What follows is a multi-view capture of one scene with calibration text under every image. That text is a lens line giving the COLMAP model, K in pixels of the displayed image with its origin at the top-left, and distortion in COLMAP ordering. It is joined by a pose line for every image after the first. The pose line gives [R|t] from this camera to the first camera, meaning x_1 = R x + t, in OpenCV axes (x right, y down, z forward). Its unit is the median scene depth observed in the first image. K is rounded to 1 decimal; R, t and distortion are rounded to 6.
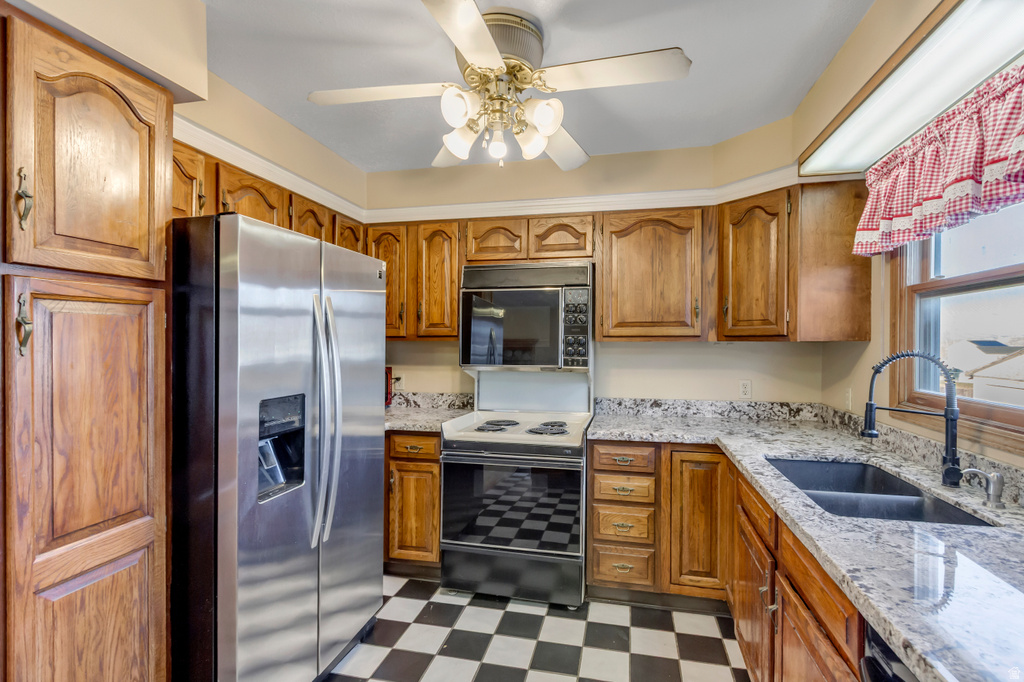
lens RADIAL K [[511.7, 0, 507.5], [0, 511.7, 344.1], [0, 0, 1]] dist [0.016518, 0.000225]
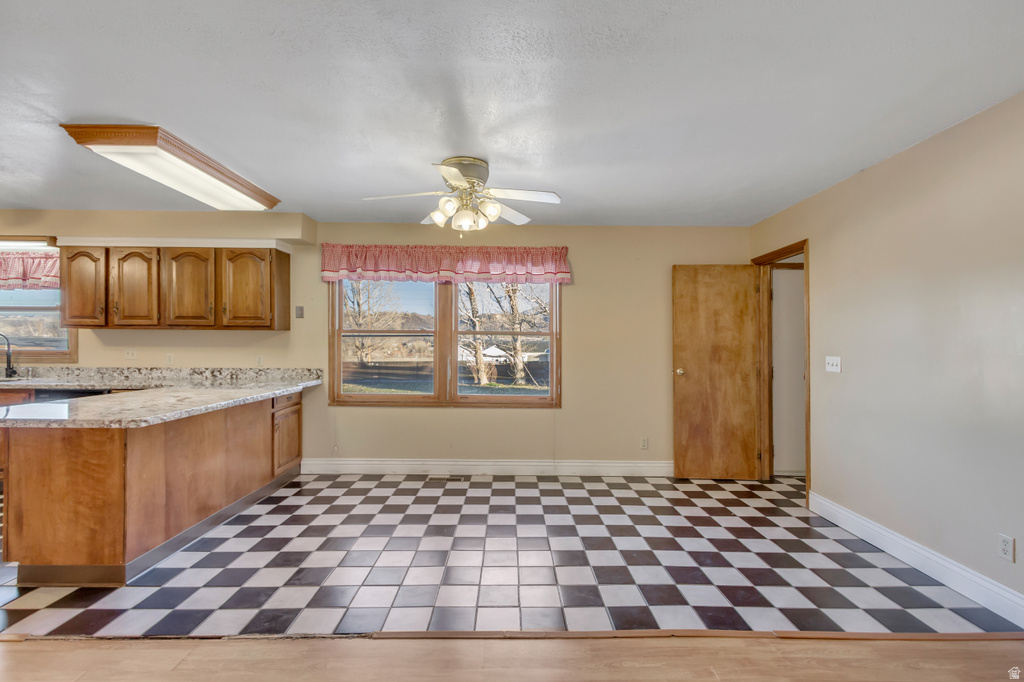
lens RADIAL K [[473.3, 0, 517.2], [0, 473.3, 346.9], [0, 0, 1]] dist [0.007295, -0.001400]
pose [[-0.230000, -0.012584, 0.973109, -1.423800], [-0.006059, 0.999916, 0.011498, 0.026824], [-0.973172, -0.003251, -0.230057, -0.696708]]
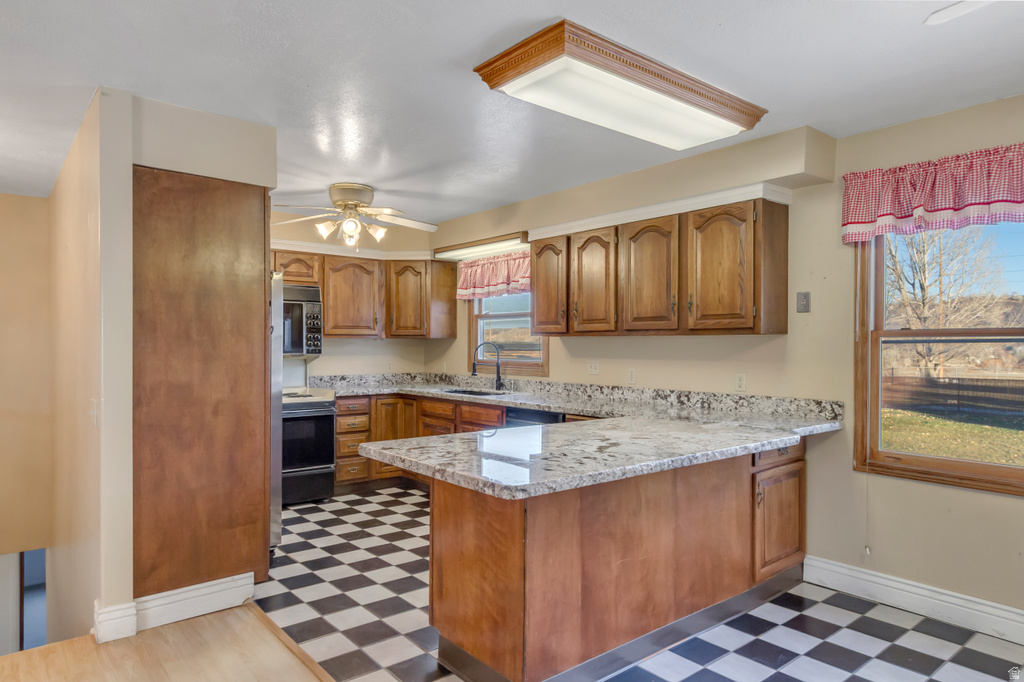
lens RADIAL K [[641.8, 0, 514.9], [0, 641.8, 355.3], [0, 0, 1]] dist [0.009500, -0.001856]
pose [[0.609139, -0.015250, 0.792917, -1.044488], [0.000930, 0.999828, 0.018515, 0.012867], [-0.793063, -0.010541, 0.609049, -0.670472]]
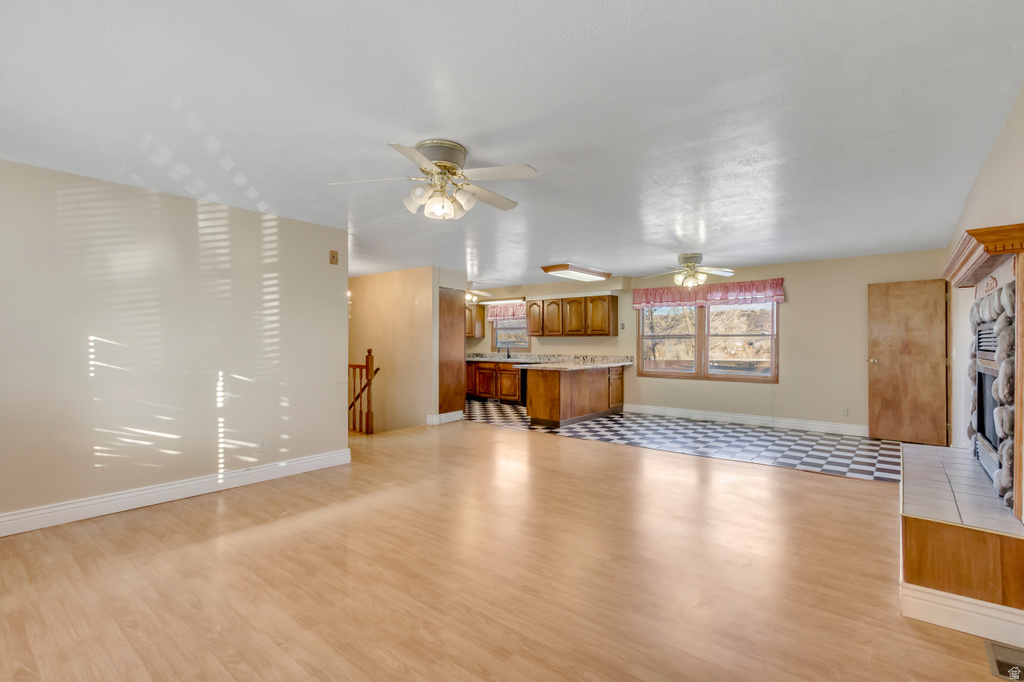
lens RADIAL K [[473.3, 0, 518.5], [0, 473.3, 349.8], [0, 0, 1]] dist [0.007295, -0.001400]
pose [[0.443046, -0.018365, 0.896311, -2.706791], [0.005003, 0.999825, 0.018013, 0.025136], [-0.896485, -0.003496, 0.443061, -1.094562]]
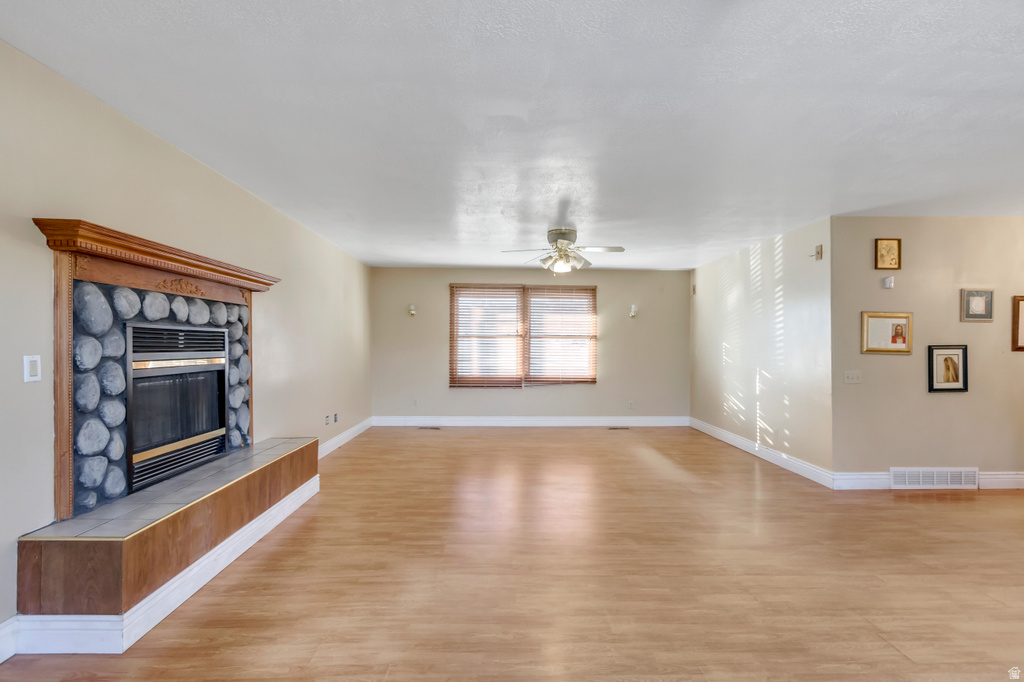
lens RADIAL K [[473.3, 0, 511.9], [0, 473.3, 345.5], [0, 0, 1]] dist [0.007295, -0.001400]
pose [[0.258193, -0.003771, -0.966086, -0.235961], [-0.007155, 0.999957, -0.005815, 0.039684], [0.966067, 0.008414, 0.258155, -1.118814]]
